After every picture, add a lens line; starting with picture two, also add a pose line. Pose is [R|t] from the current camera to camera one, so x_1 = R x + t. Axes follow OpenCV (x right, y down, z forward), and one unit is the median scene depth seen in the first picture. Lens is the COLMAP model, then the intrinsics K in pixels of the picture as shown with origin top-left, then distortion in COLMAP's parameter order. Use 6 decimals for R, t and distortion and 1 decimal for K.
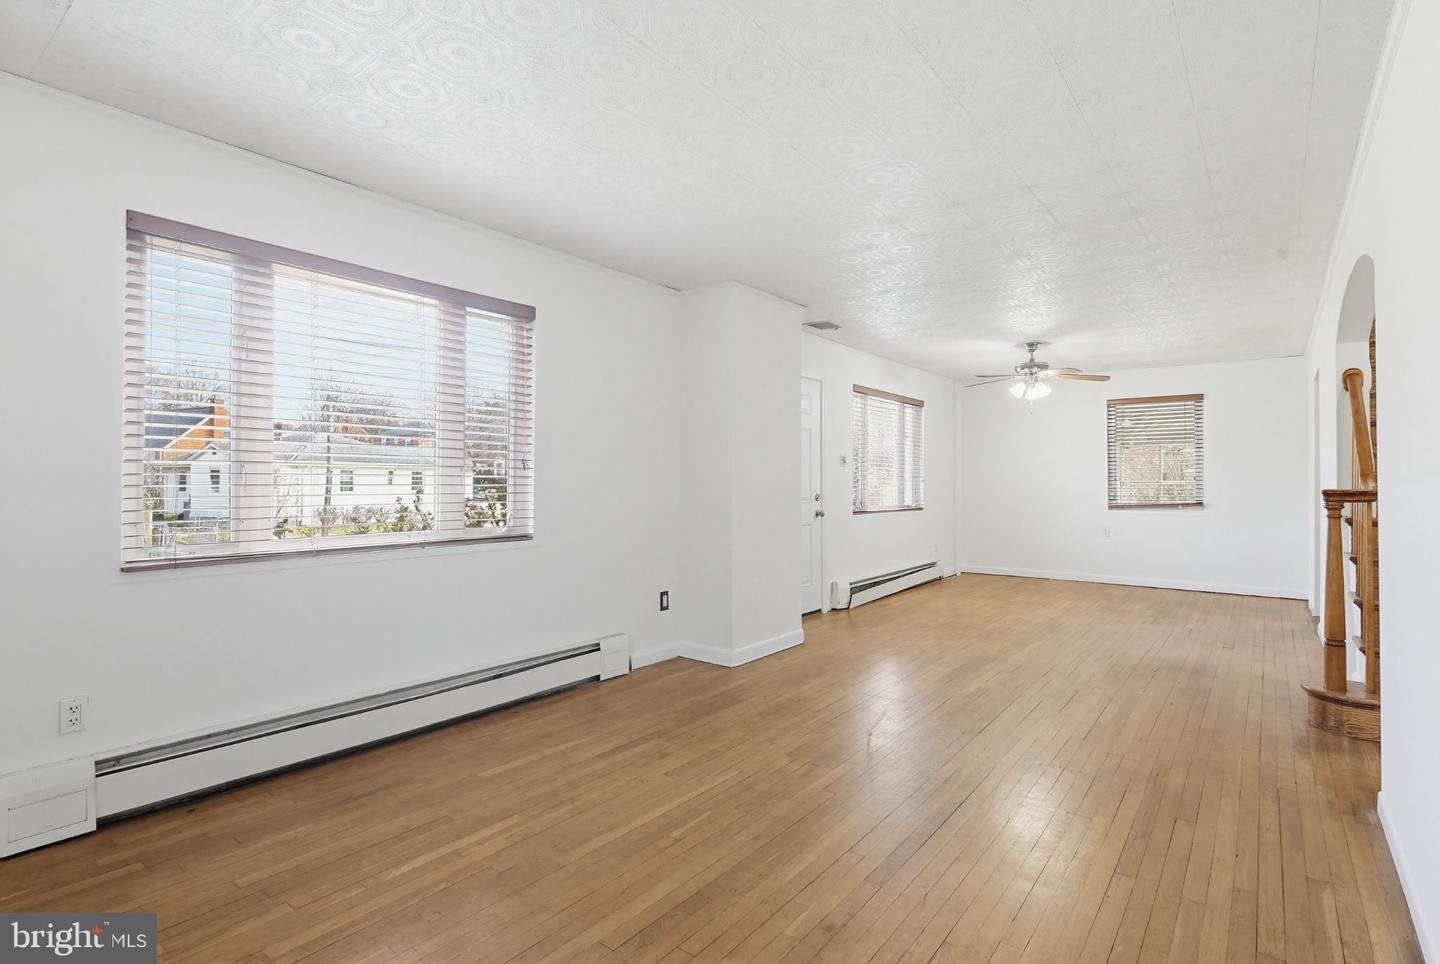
lens RADIAL K [[703.8, 0, 720.4], [0, 703.8, 474.8], [0, 0, 1]] dist [-0.002848, -0.002586]
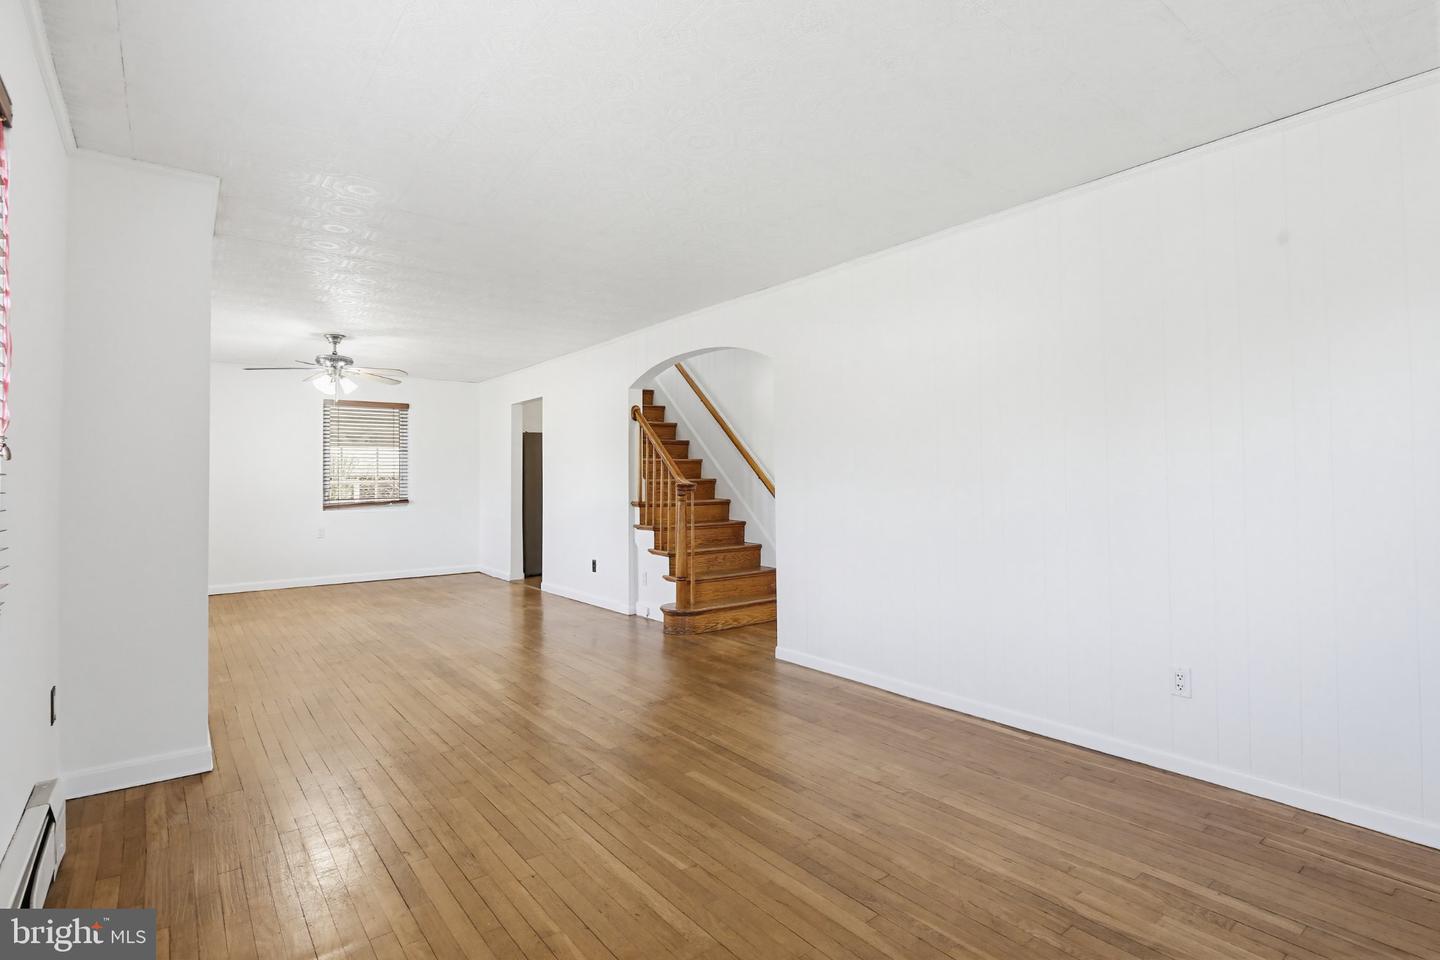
lens RADIAL K [[703.8, 0, 719.9], [0, 703.8, 482.0], [0, 0, 1]] dist [-0.002848, -0.002586]
pose [[0.250684, -0.009401, 0.968023, -0.343094], [0.000522, 0.999954, 0.009576, 0.000913], [-0.968069, -0.001895, 0.250677, 0.265704]]
